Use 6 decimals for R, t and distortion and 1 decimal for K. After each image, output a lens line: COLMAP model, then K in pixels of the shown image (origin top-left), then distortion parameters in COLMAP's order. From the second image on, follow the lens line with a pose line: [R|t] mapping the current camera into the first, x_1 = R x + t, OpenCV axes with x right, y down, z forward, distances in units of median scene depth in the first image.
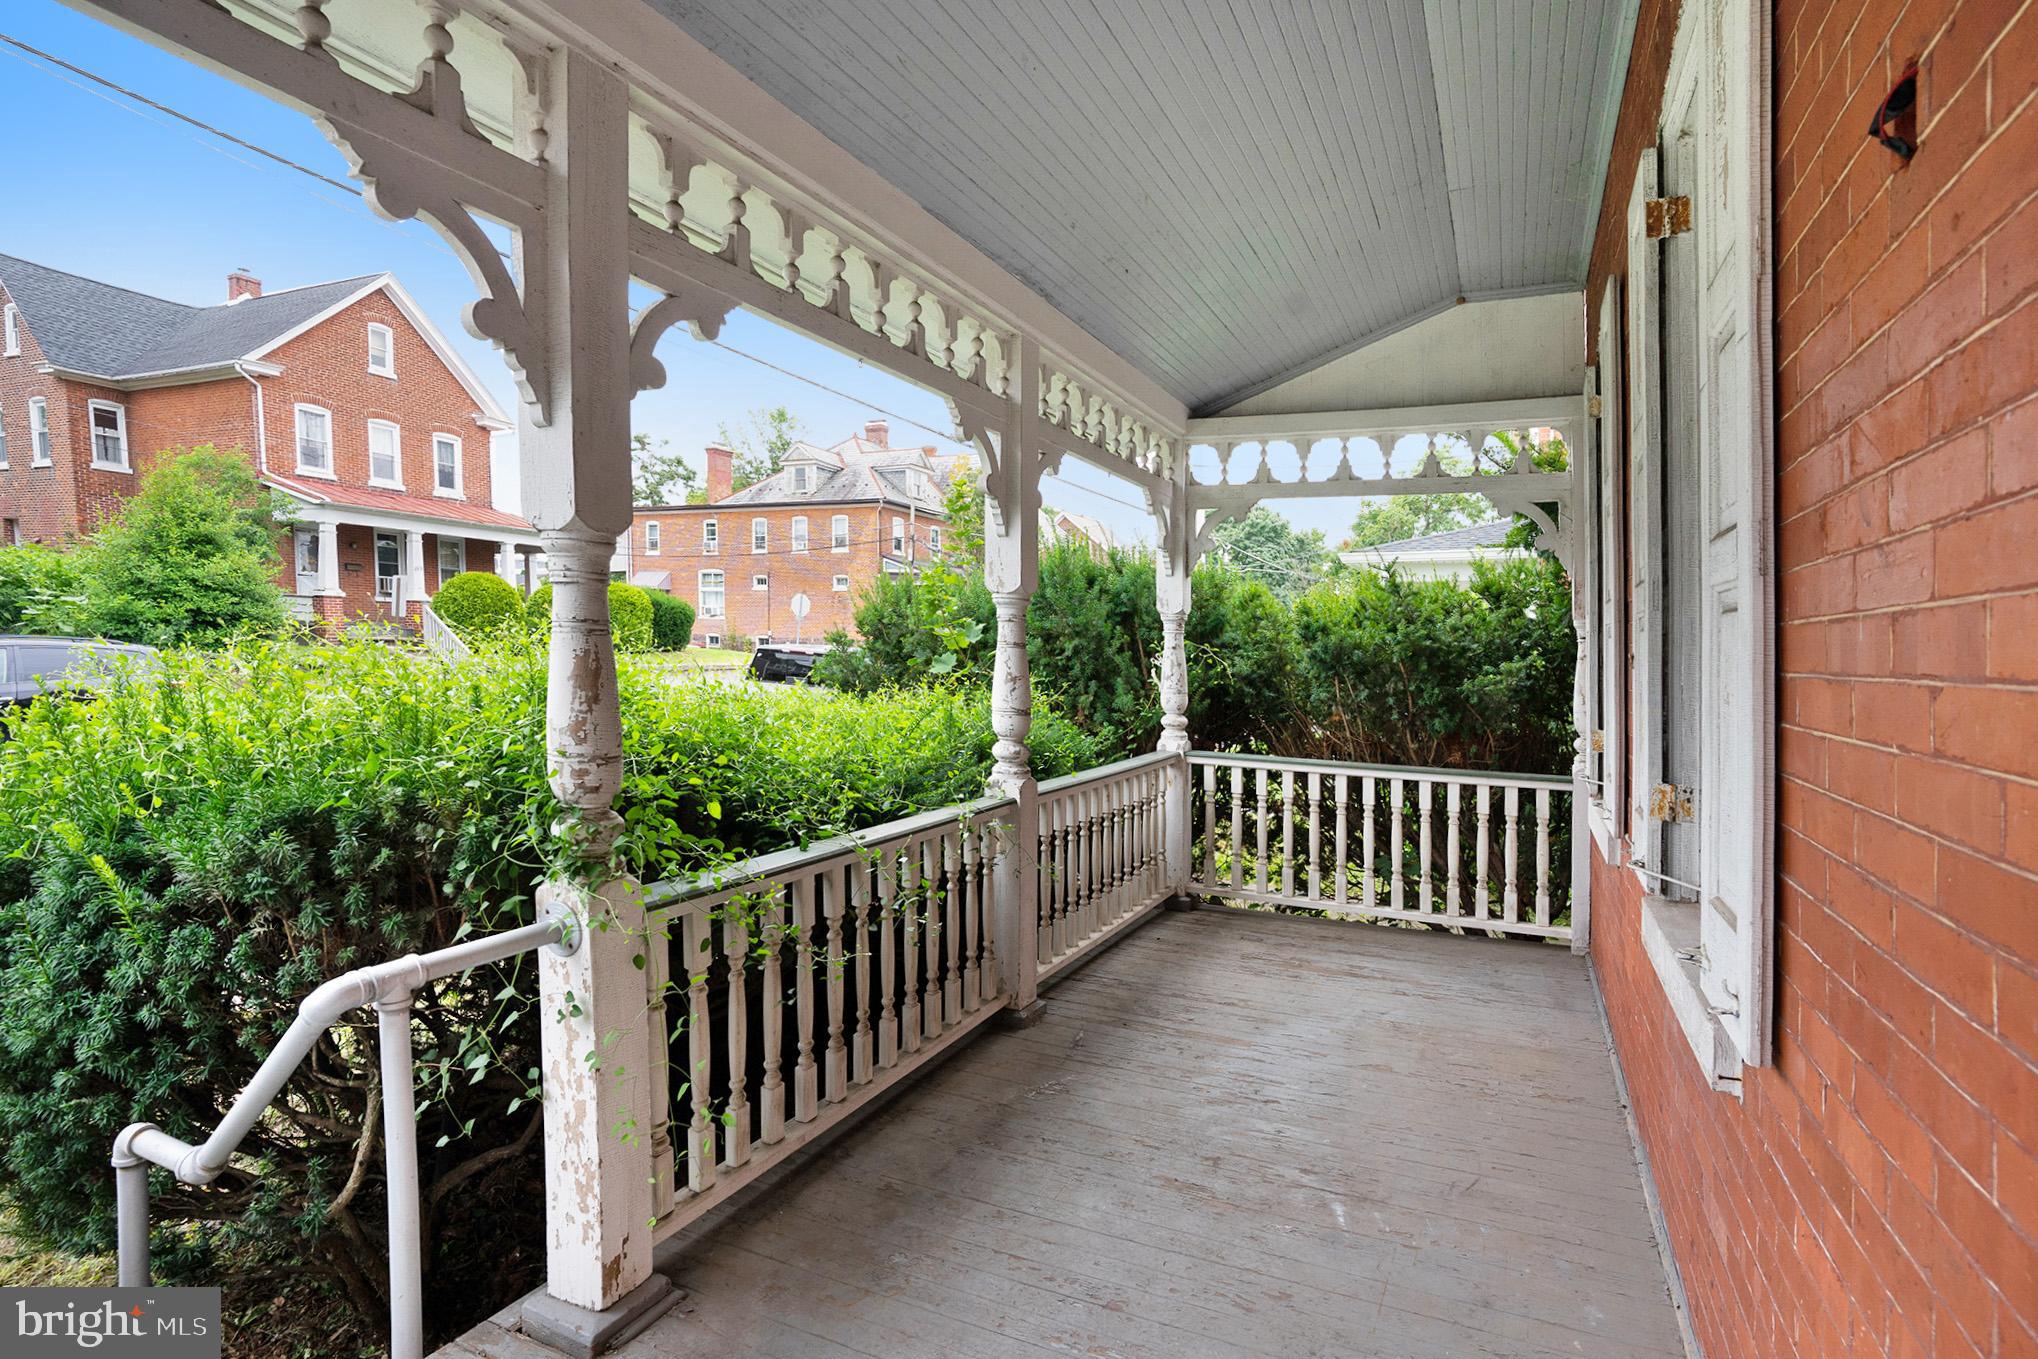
lens RADIAL K [[1072.2, 0, 1026.9], [0, 1072.2, 680.7], [0, 0, 1]] dist [-0.016239, 0.008750]
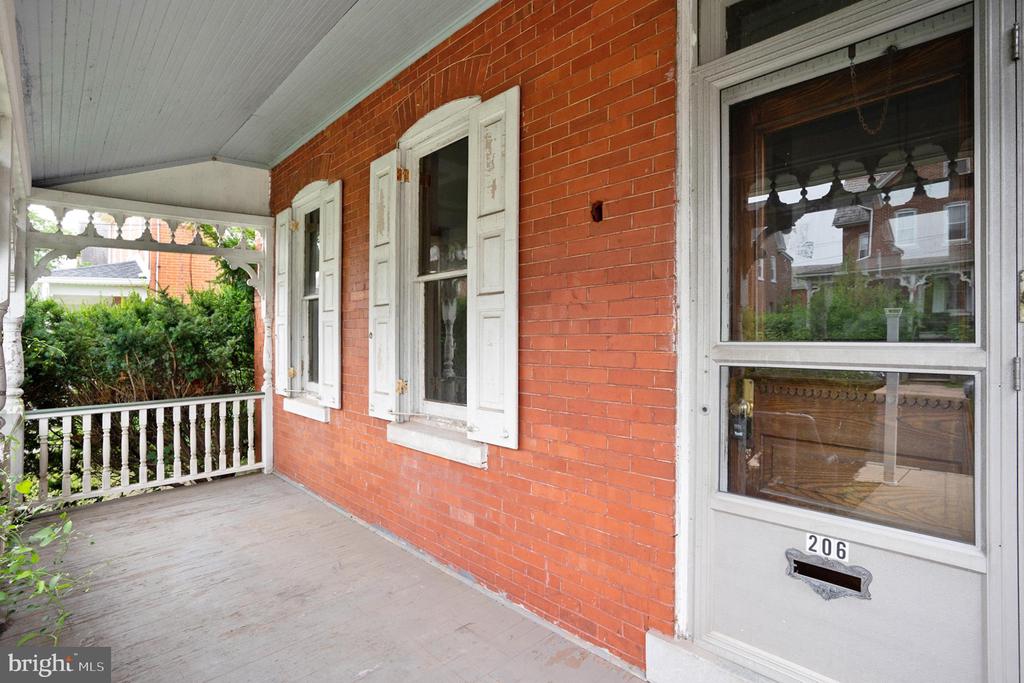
lens RADIAL K [[538.7, 0, 507.4], [0, 538.7, 336.2], [0, 0, 1]] dist [-0.016239, 0.008750]
pose [[0.387685, -0.041017, 0.920879, -0.284631], [0.061365, 0.997942, 0.018615, -0.010905], [-0.919747, 0.049293, 0.389404, 0.114358]]
